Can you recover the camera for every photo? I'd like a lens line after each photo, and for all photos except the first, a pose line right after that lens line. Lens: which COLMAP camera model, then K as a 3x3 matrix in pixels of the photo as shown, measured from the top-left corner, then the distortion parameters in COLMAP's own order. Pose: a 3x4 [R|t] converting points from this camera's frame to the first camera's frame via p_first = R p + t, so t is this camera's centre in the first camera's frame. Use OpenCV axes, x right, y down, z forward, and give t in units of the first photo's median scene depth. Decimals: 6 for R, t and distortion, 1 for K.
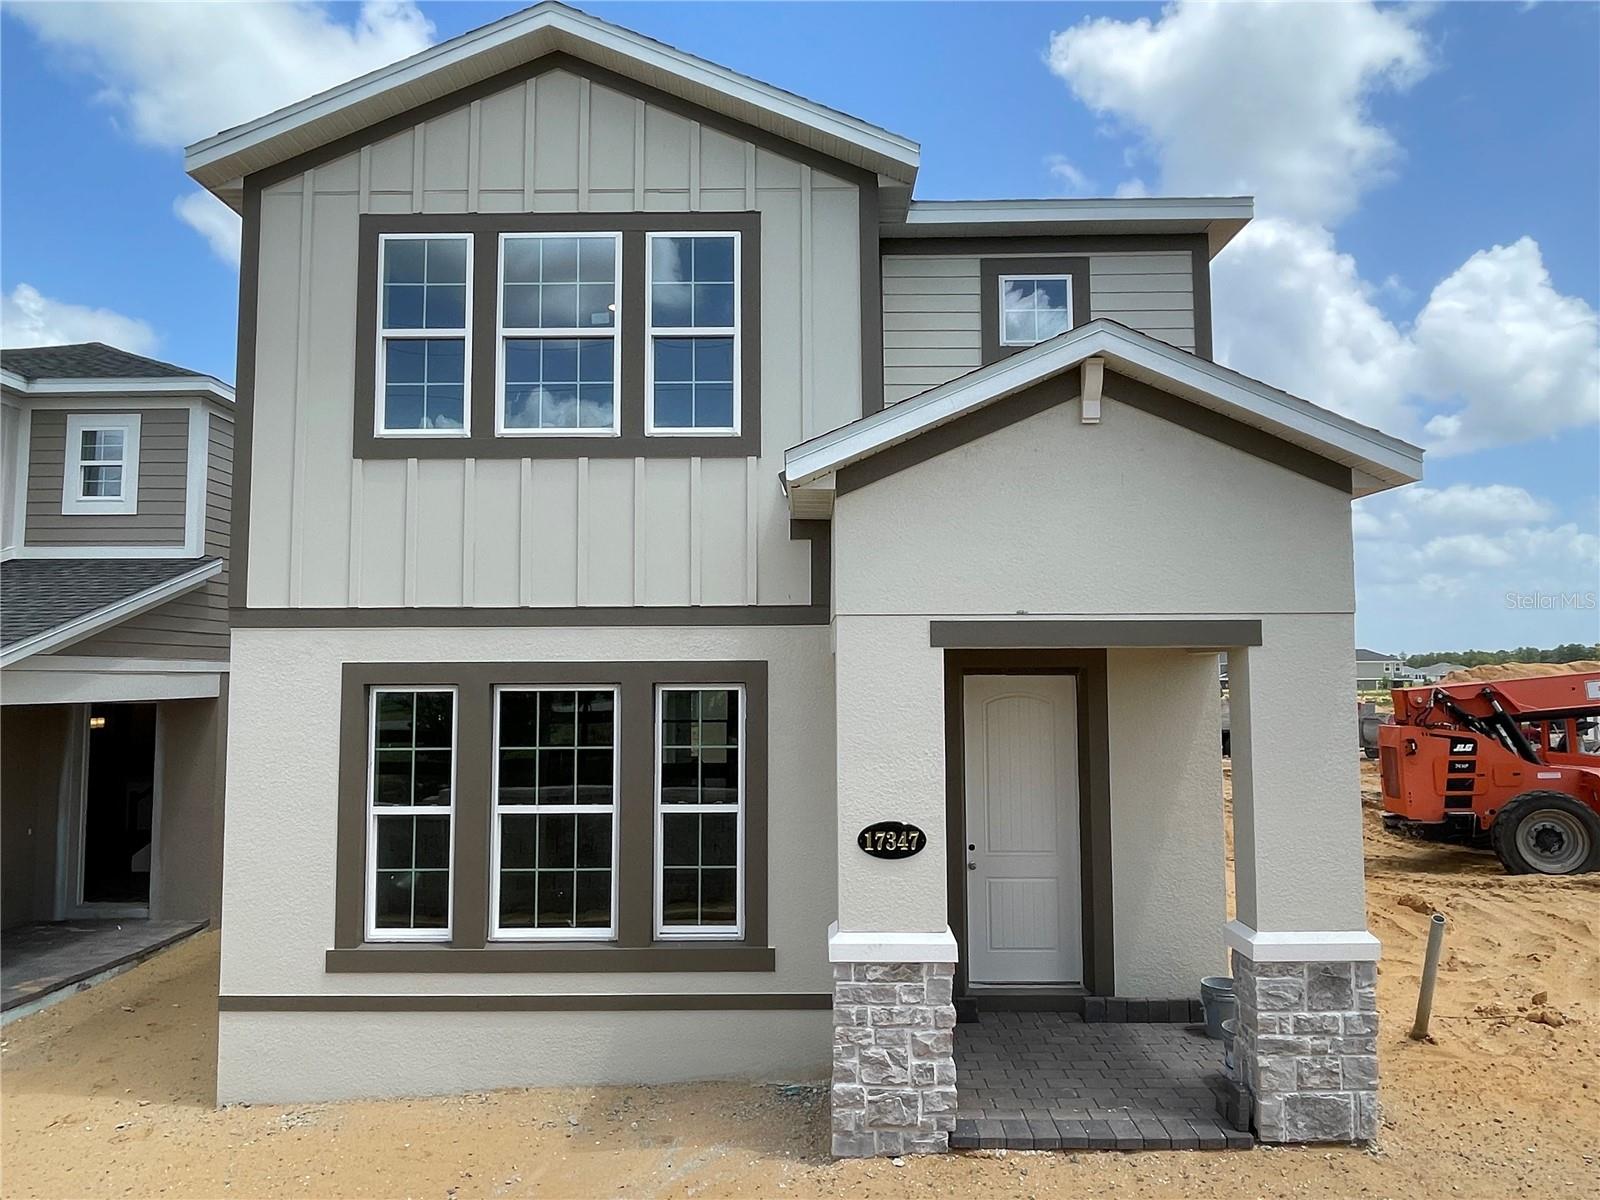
lens RADIAL K [[1059.2, 0, 800.0], [0, 1059.2, 600.0], [0, 0, 1]] dist [-0.002700, -0.000281]
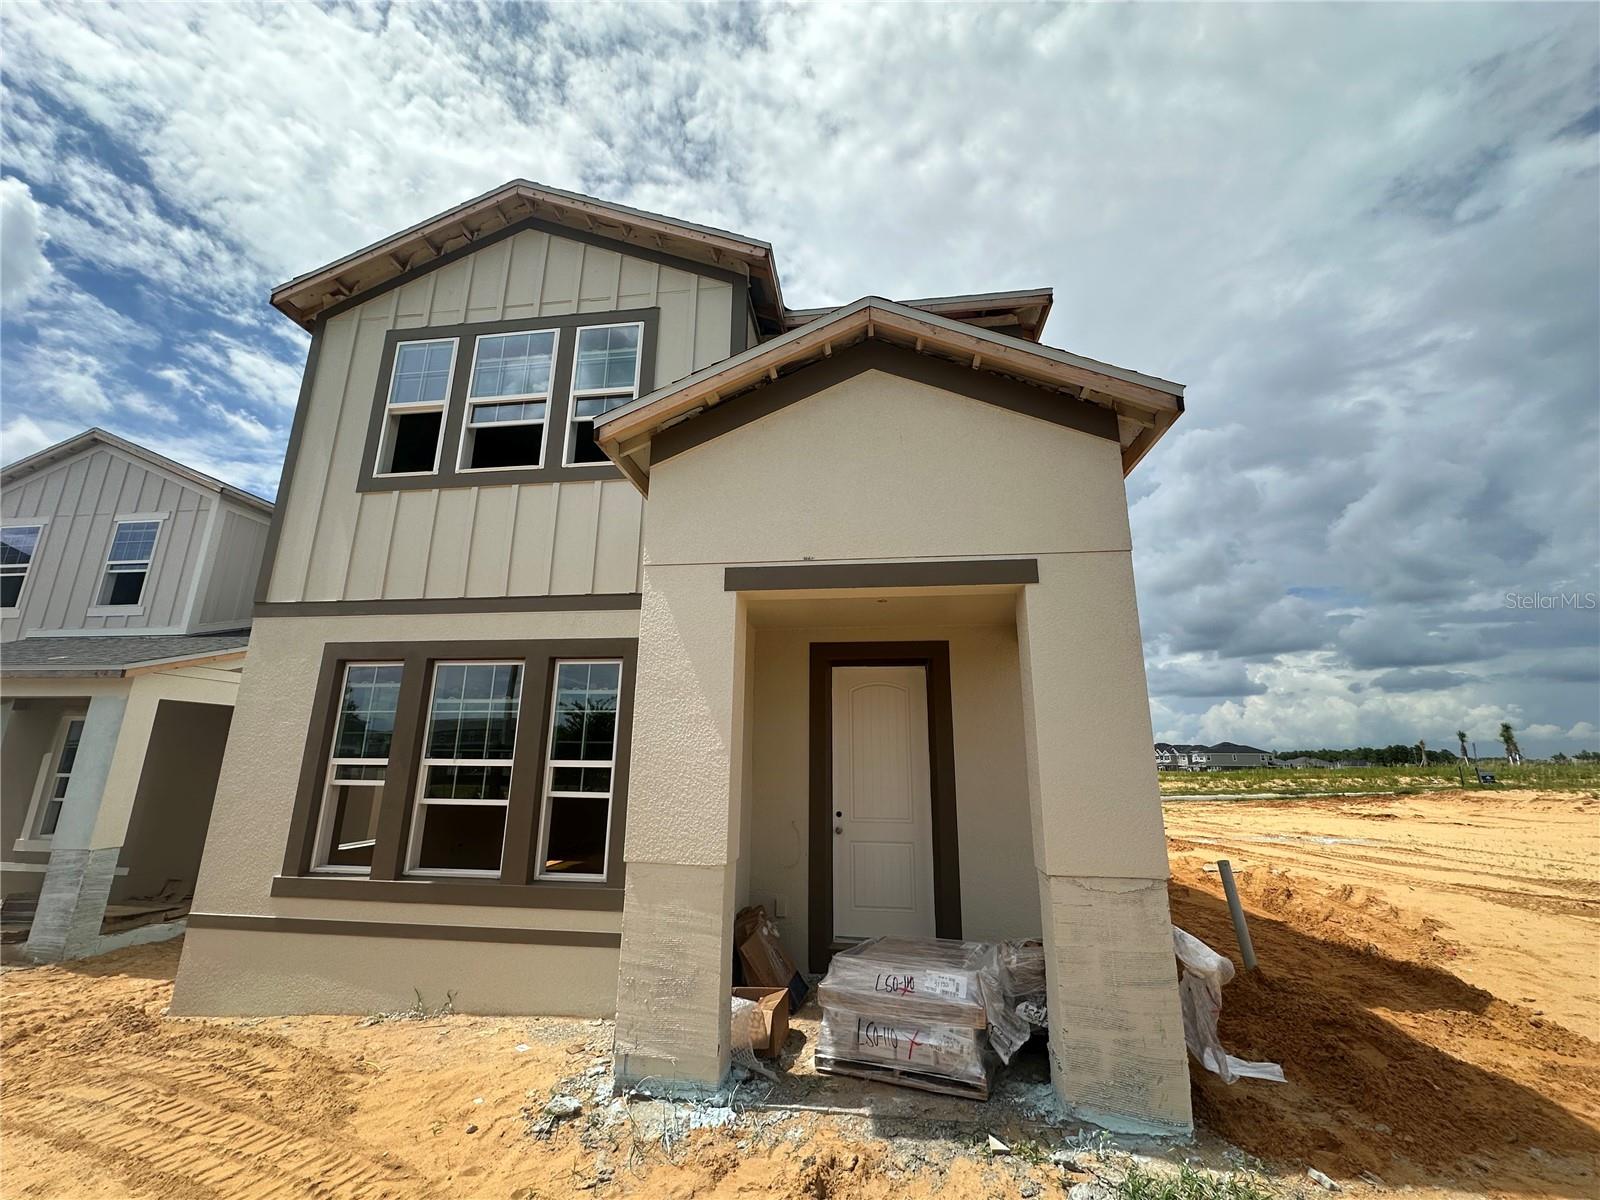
lens RADIAL K [[639.8, 0, 796.5], [0, 639.8, 600.0], [0, 0, 1]] dist [-0.011449, -0.000112]
pose [[0.993211, -0.016674, -0.115127, 0.221452], [-0.003638, 0.984738, -0.174006, 0.137275], [0.116272, 0.173244, 0.977992, 0.296224]]
